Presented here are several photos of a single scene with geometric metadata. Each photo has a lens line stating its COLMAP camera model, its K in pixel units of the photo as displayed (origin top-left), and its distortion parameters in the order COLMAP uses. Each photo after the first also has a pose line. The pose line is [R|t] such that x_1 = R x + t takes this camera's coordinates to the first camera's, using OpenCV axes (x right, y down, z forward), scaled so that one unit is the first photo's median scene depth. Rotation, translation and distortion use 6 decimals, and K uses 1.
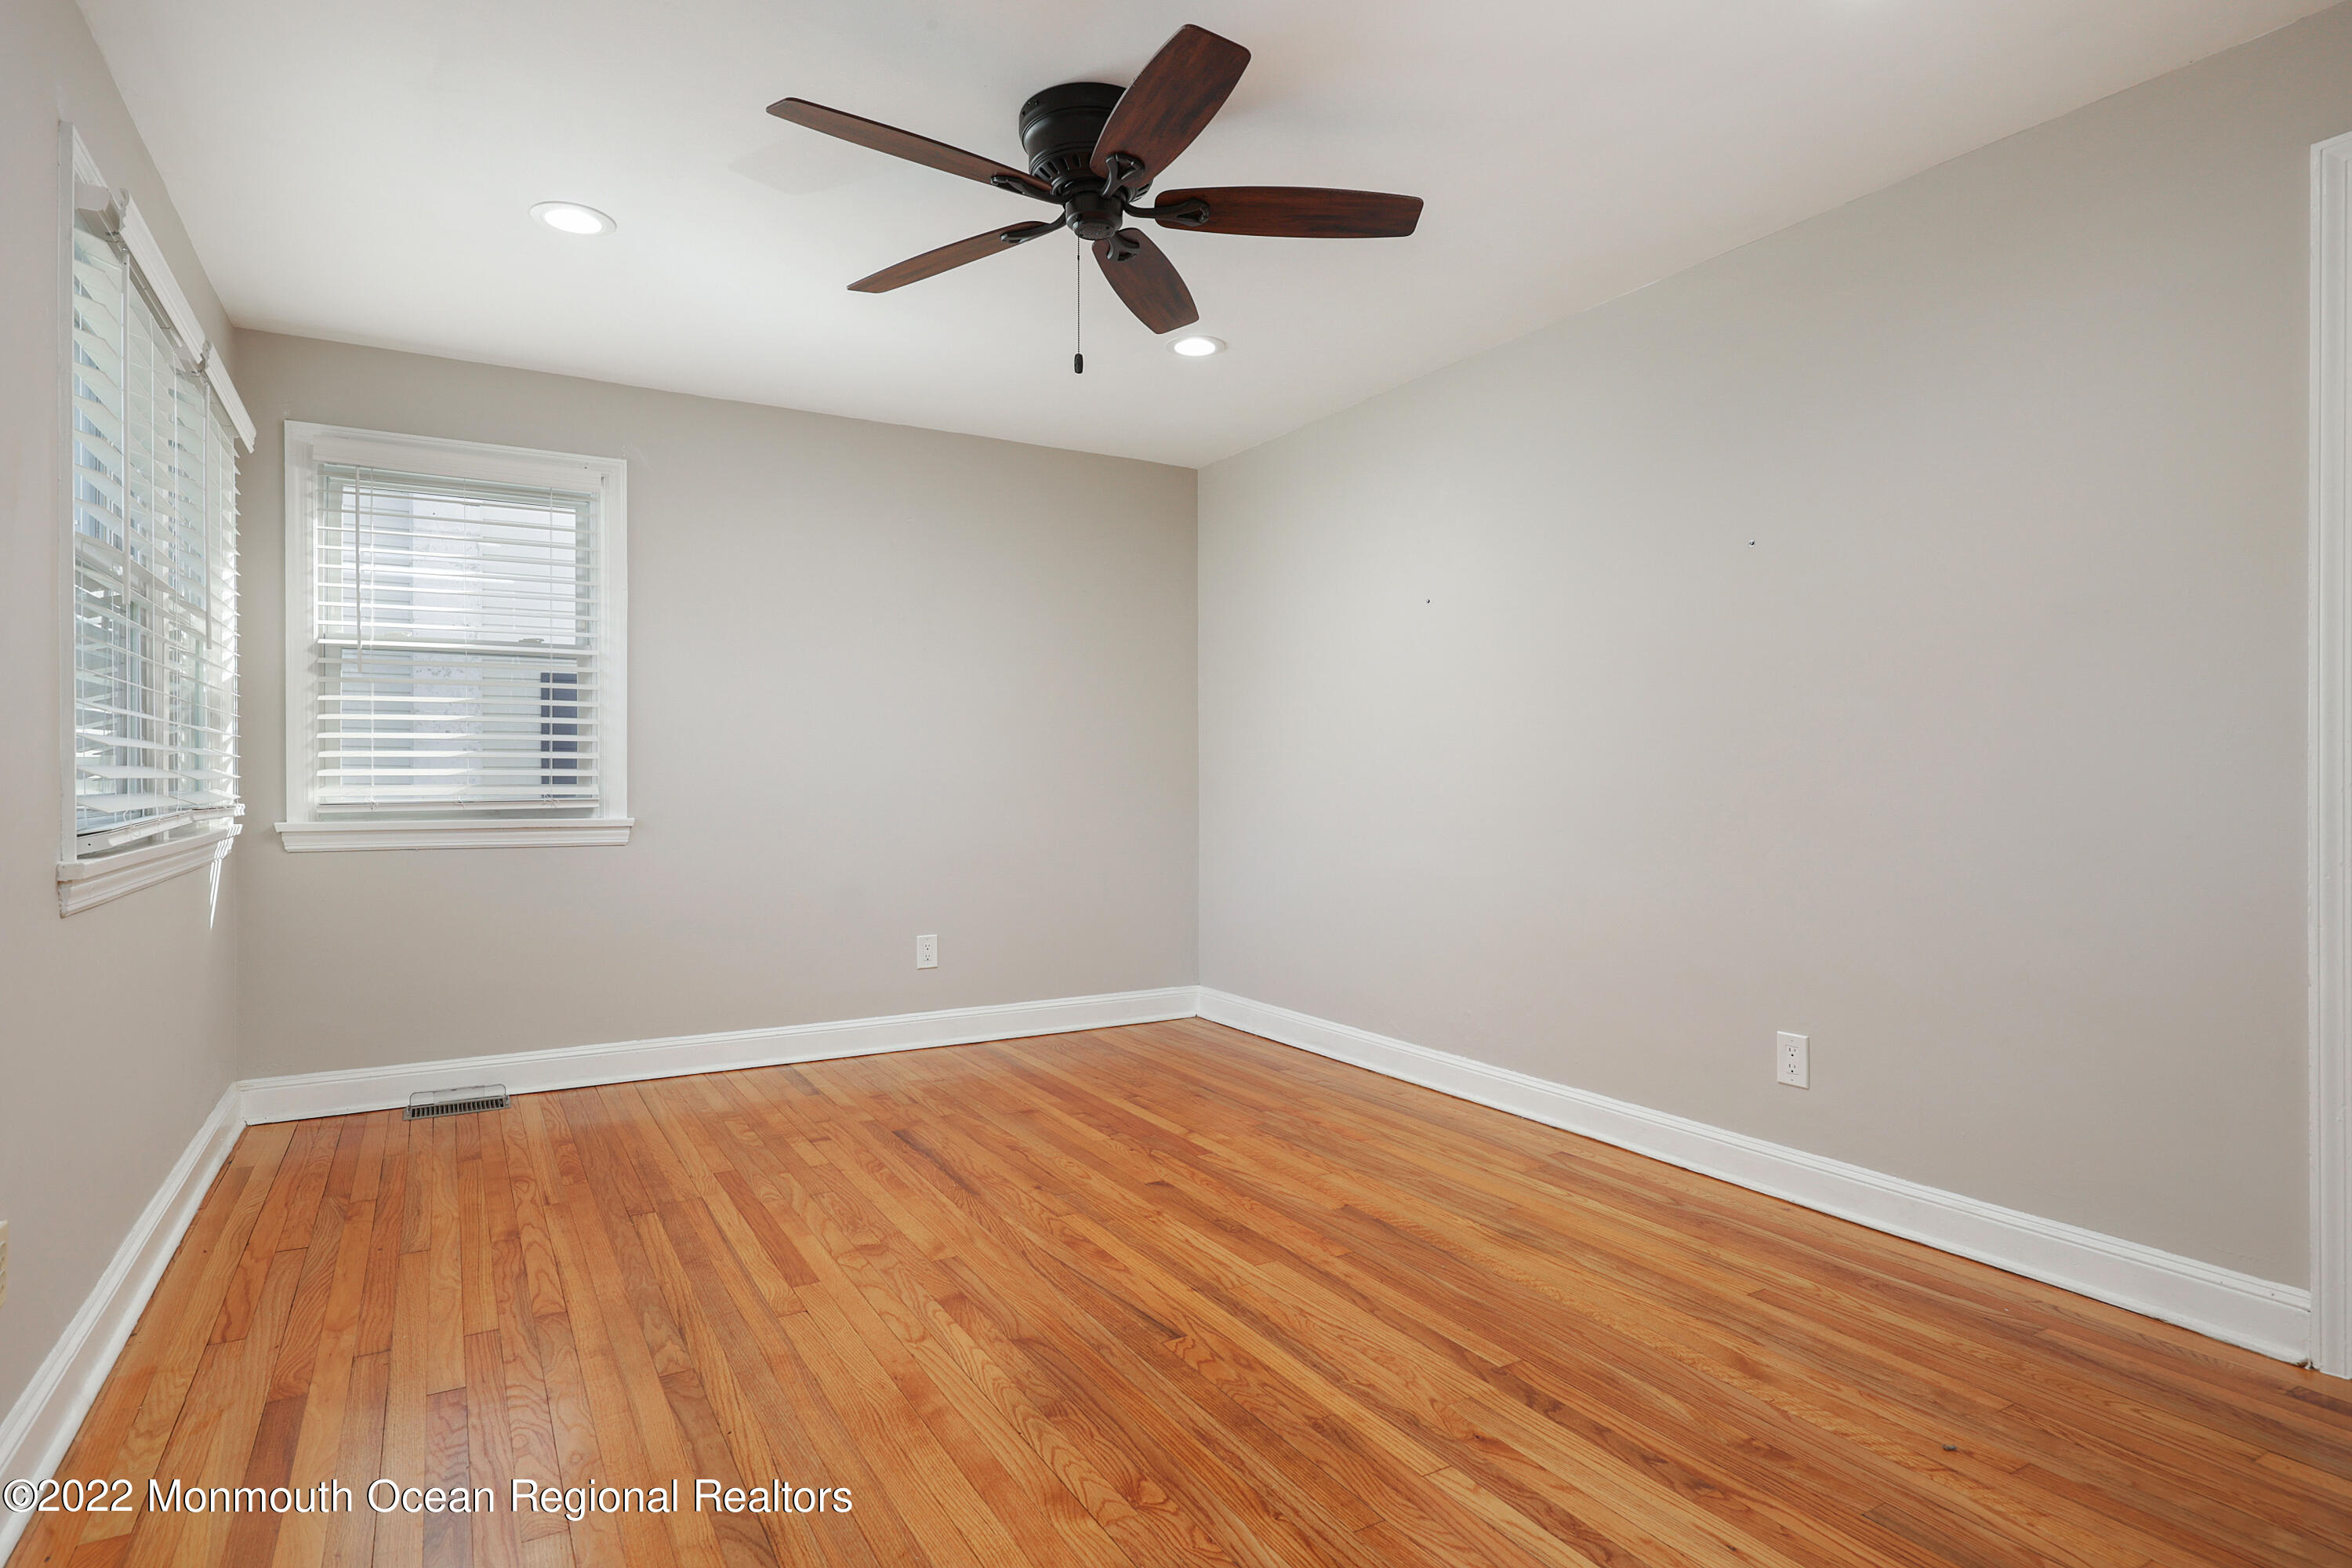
lens RADIAL K [[1304.3, 0, 1165.8], [0, 1304.3, 774.6], [0, 0, 1]] dist [0.004521, 0.000859]
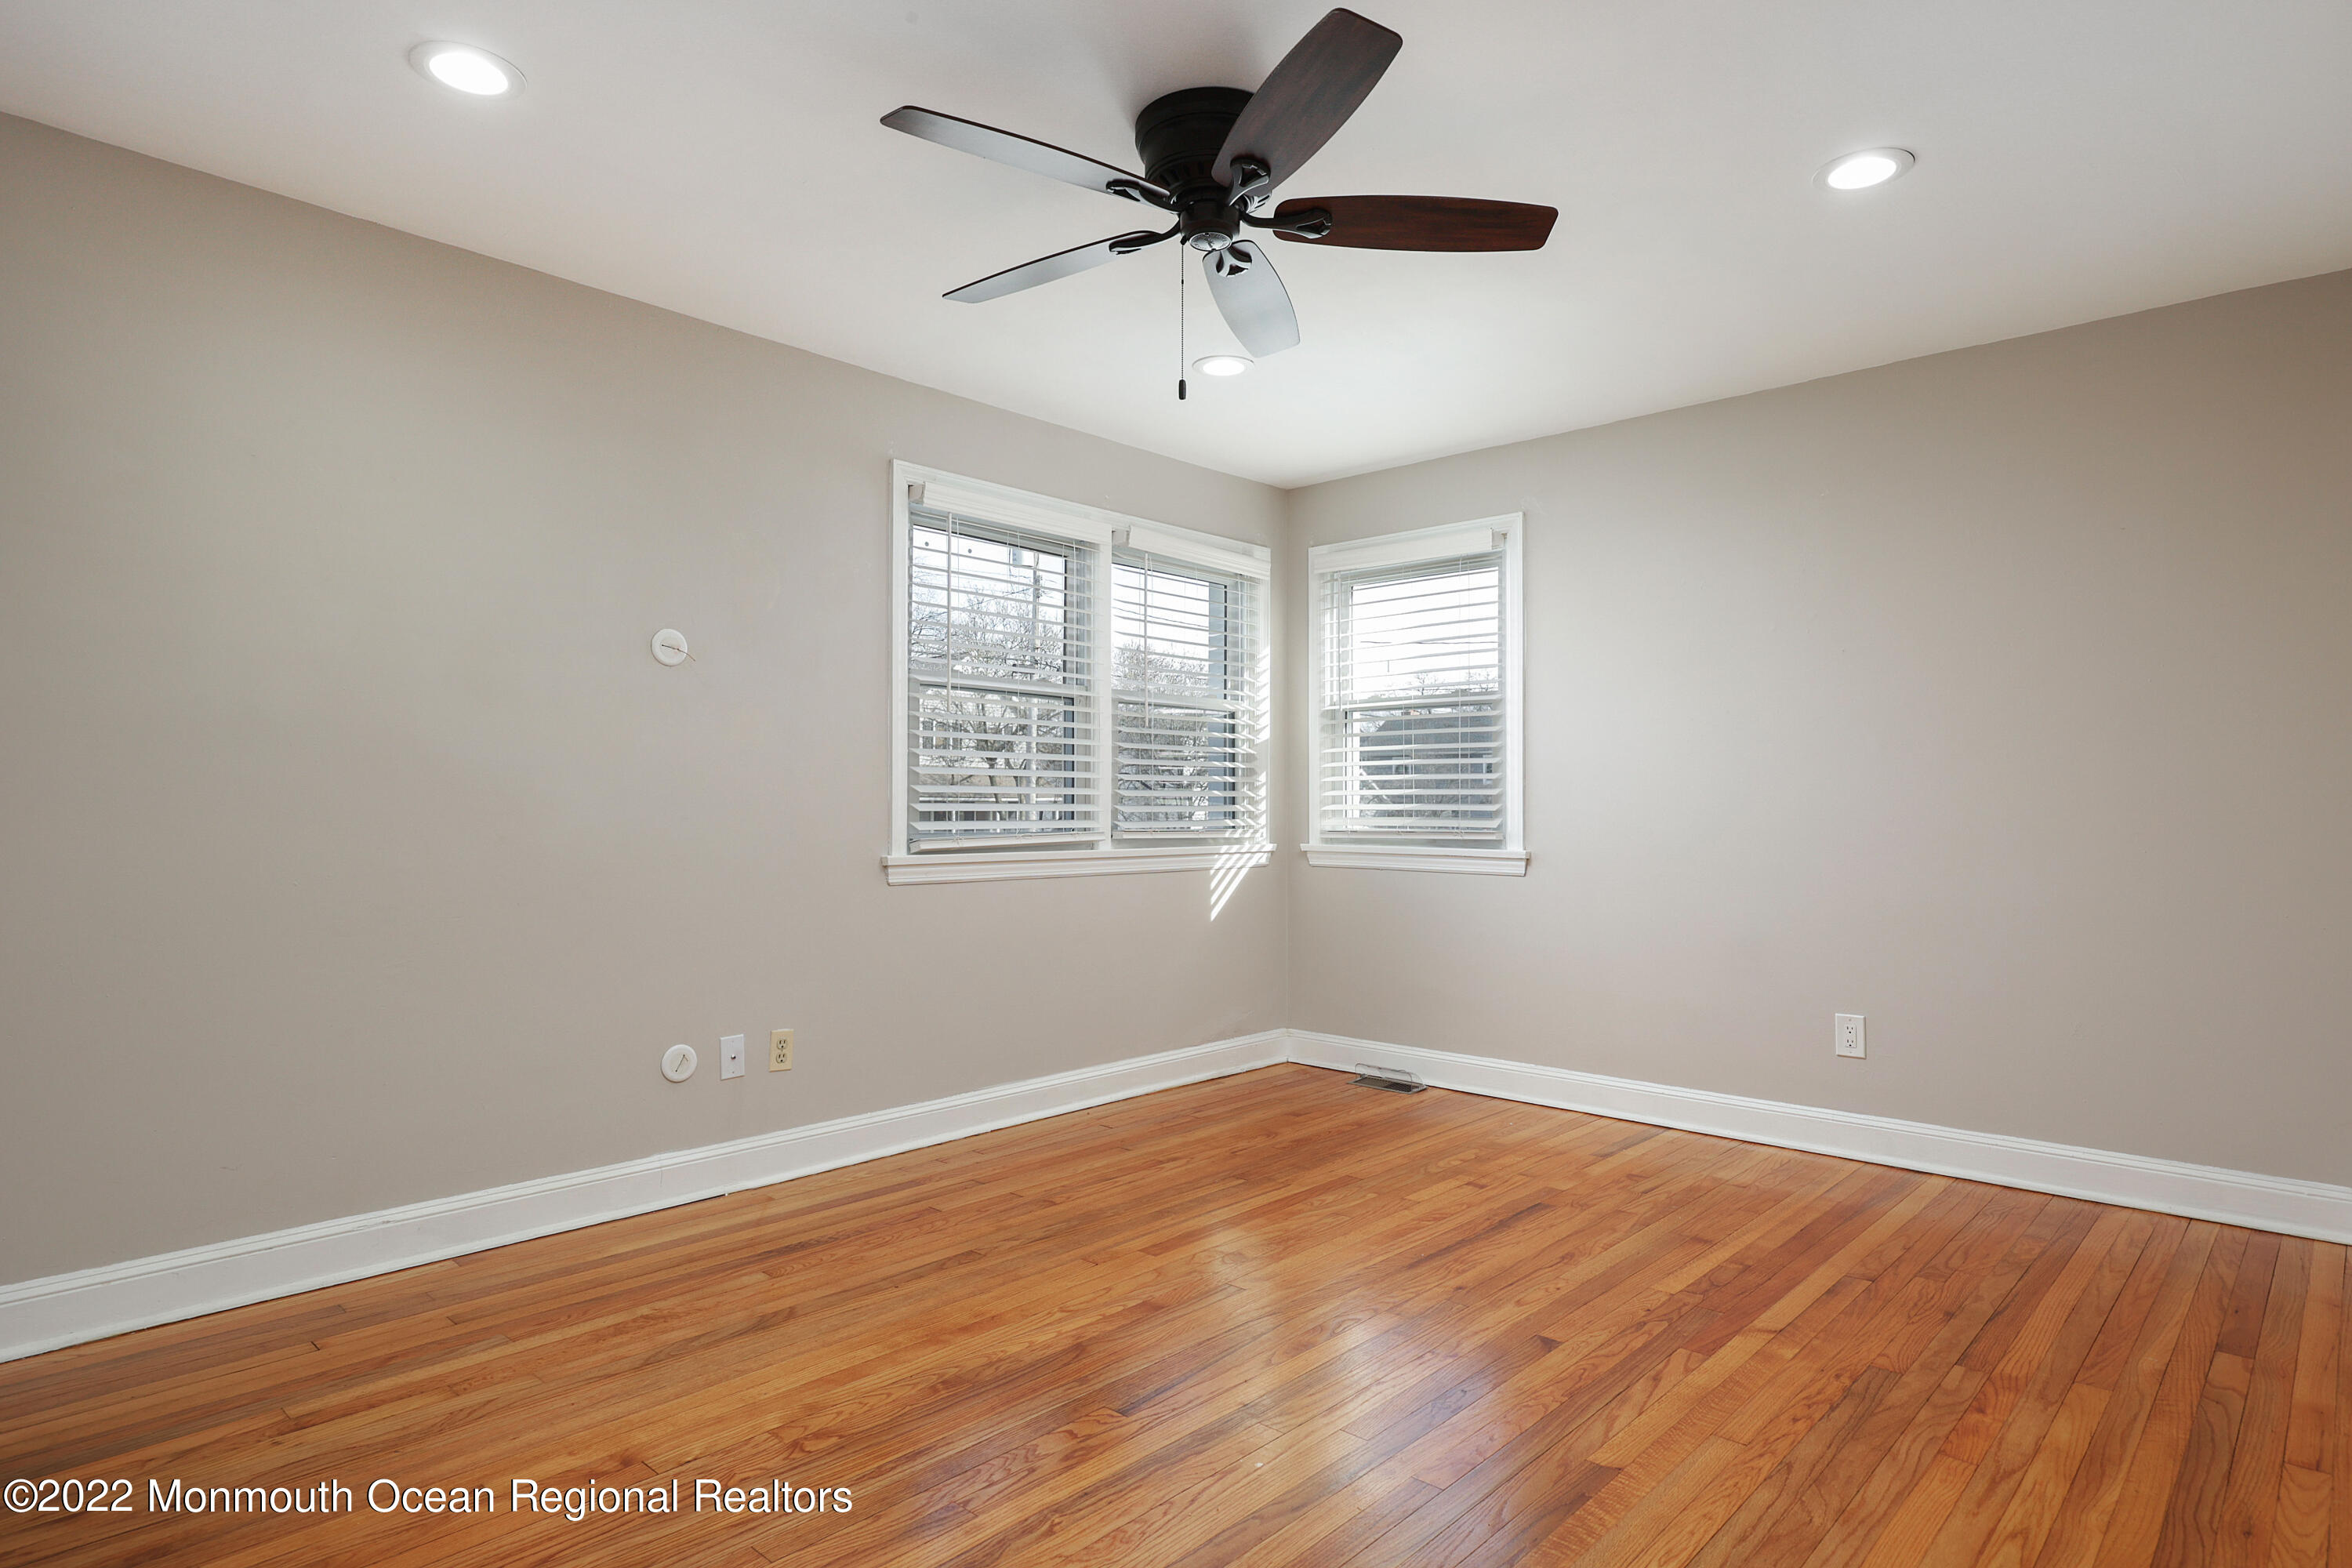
lens RADIAL K [[1304.3, 0, 1165.8], [0, 1304.3, 774.6], [0, 0, 1]] dist [0.004521, 0.000859]
pose [[0.263337, -0.023677, -0.964413, 0.653593], [-0.001794, 0.999685, -0.025033, -0.001087], [0.964702, 0.008322, 0.263212, 0.549915]]
